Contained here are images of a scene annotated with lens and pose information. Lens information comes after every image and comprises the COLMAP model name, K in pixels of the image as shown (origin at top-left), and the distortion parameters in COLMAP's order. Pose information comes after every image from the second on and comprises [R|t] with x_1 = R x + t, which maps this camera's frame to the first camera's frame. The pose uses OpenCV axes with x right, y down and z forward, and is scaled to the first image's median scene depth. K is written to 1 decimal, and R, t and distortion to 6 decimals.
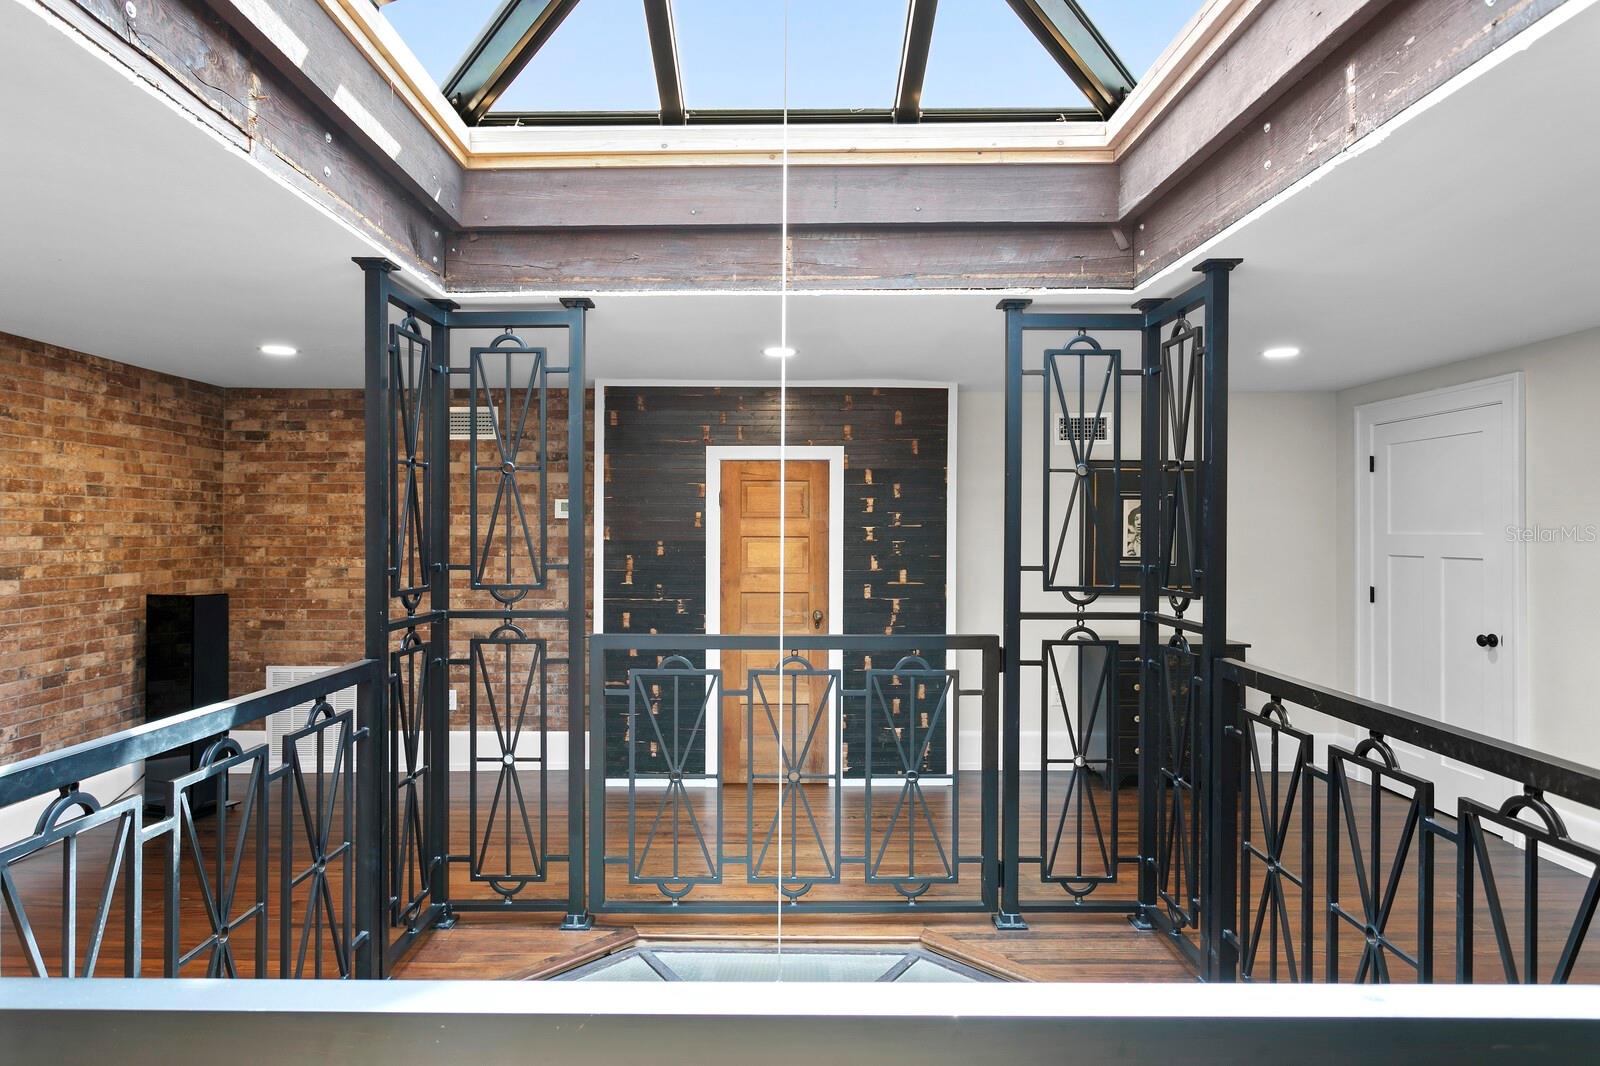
lens RADIAL K [[921.9, 0, 797.4], [0, 921.9, 525.7], [0, 0, 1]] dist [-0.000807, 0.000105]
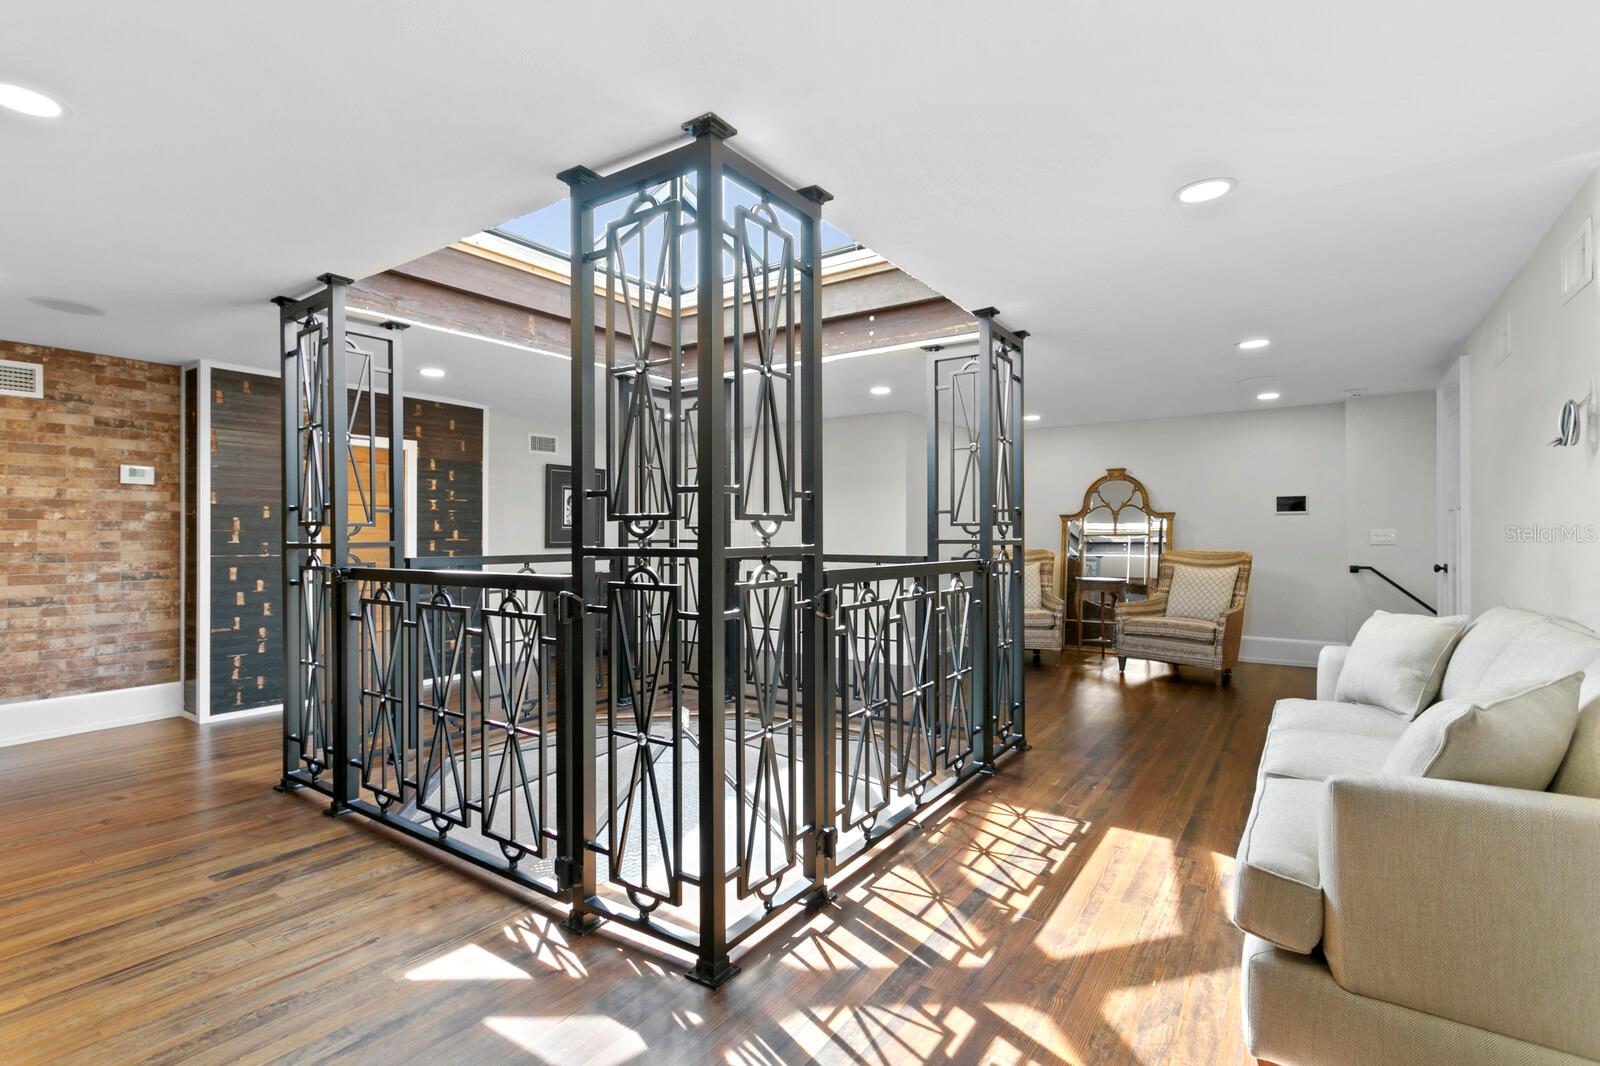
lens RADIAL K [[750.2, 0, 800.9], [0, 750.2, 534.9], [0, 0, 1]] dist [0.000694, 0.000077]
pose [[0.558823, -0.005381, 0.829269, -0.560994], [0.004336, 0.999984, 0.003567, 0.053077], [-0.829275, 0.001602, 0.558838, -0.108925]]
